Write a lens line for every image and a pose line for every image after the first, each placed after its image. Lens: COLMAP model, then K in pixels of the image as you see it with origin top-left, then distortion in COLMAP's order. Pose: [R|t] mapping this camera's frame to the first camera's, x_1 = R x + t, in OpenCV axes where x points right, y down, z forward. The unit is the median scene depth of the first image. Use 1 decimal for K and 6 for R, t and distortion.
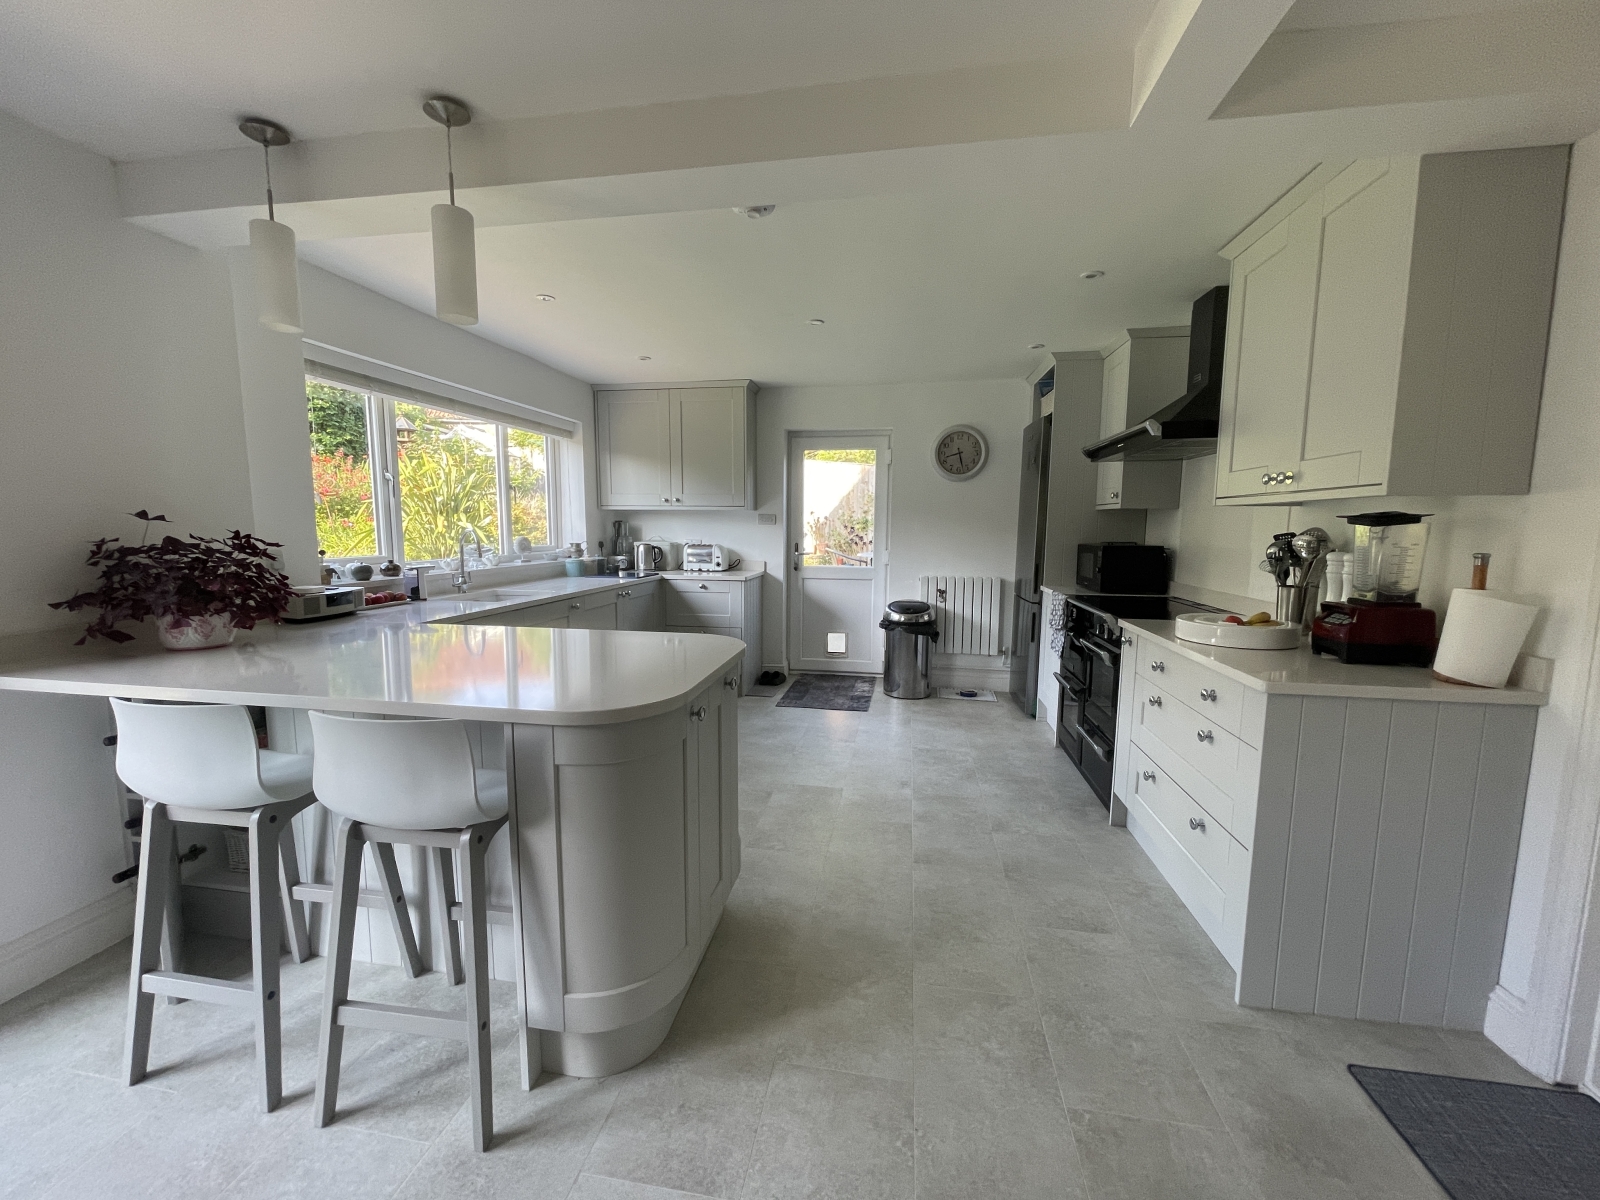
lens RADIAL K [[642.6, 0, 800.8], [0, 642.6, 603.9], [0, 0, 1]] dist [0.000077, -0.000011]
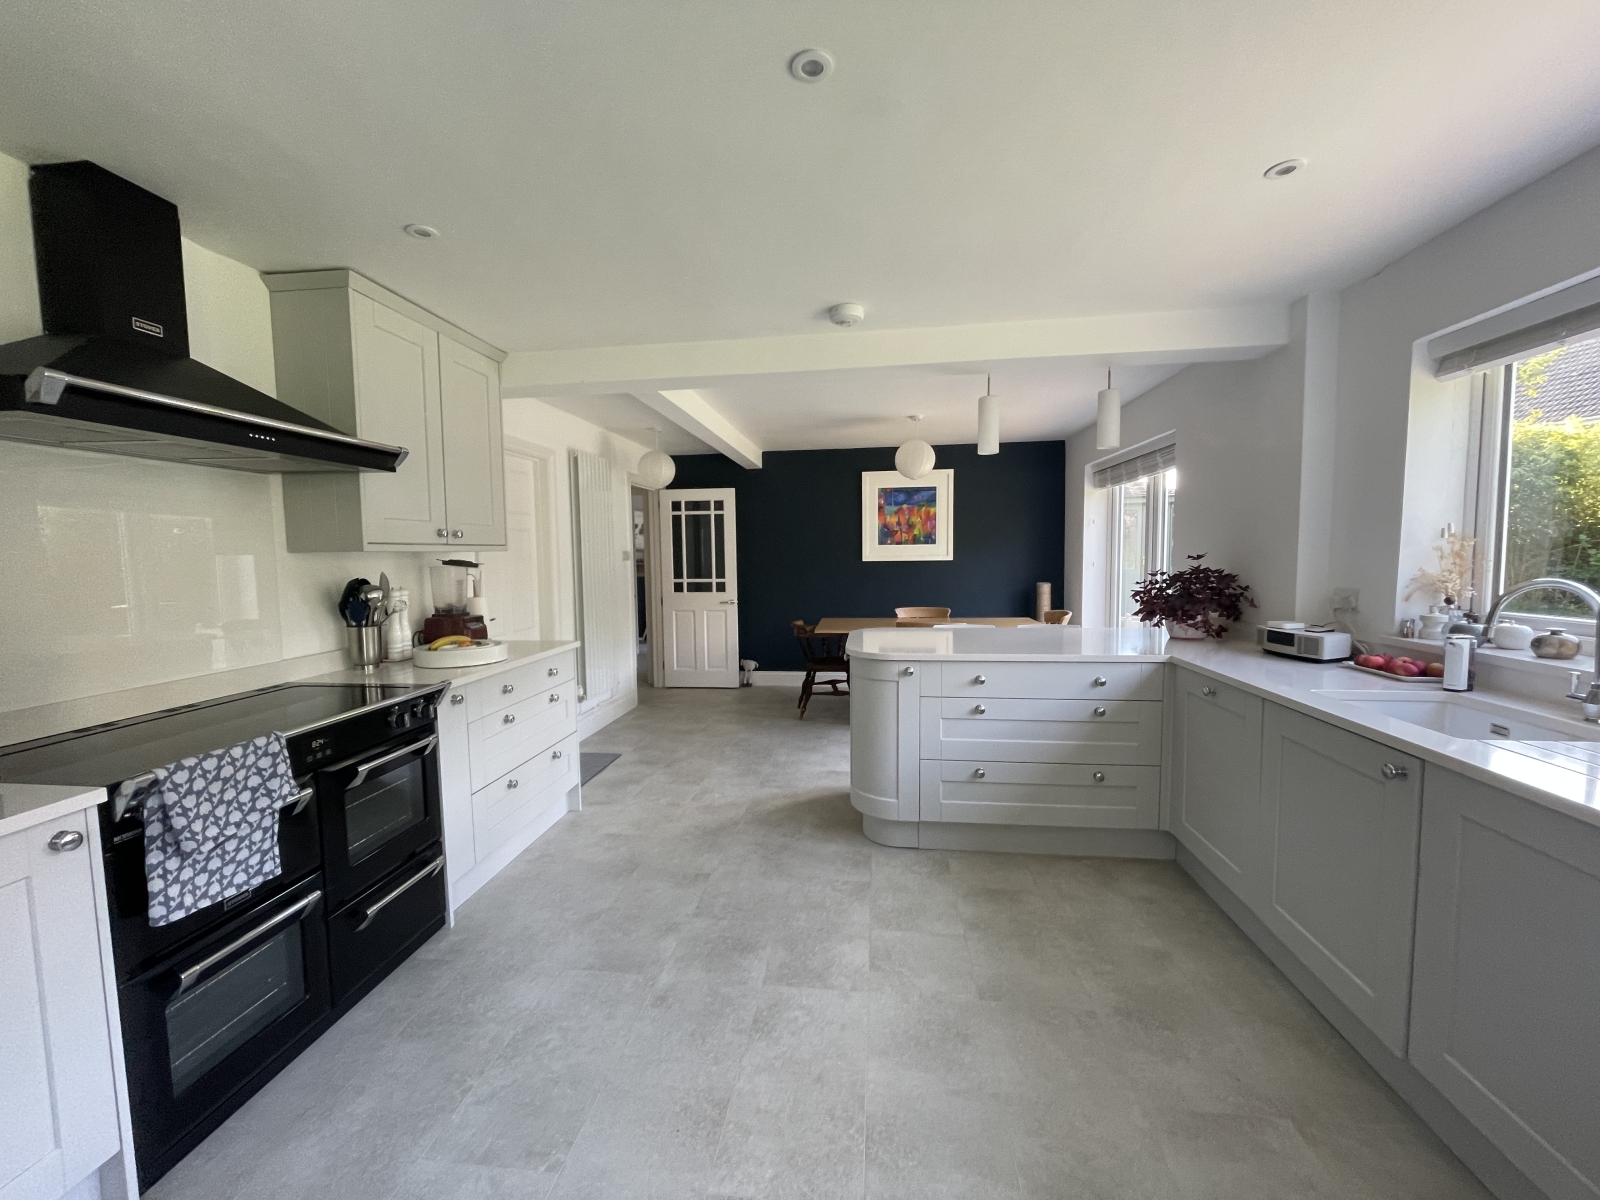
lens RADIAL K [[642.6, 0, 800.1], [0, 642.6, 596.3], [0, 0, 1]] dist [0.000077, -0.000011]
pose [[-0.998909, 0.011375, -0.045288, 0.071944], [0.002550, 0.981718, 0.190325, -0.282552], [0.046625, 0.190002, -0.980676, 2.080857]]
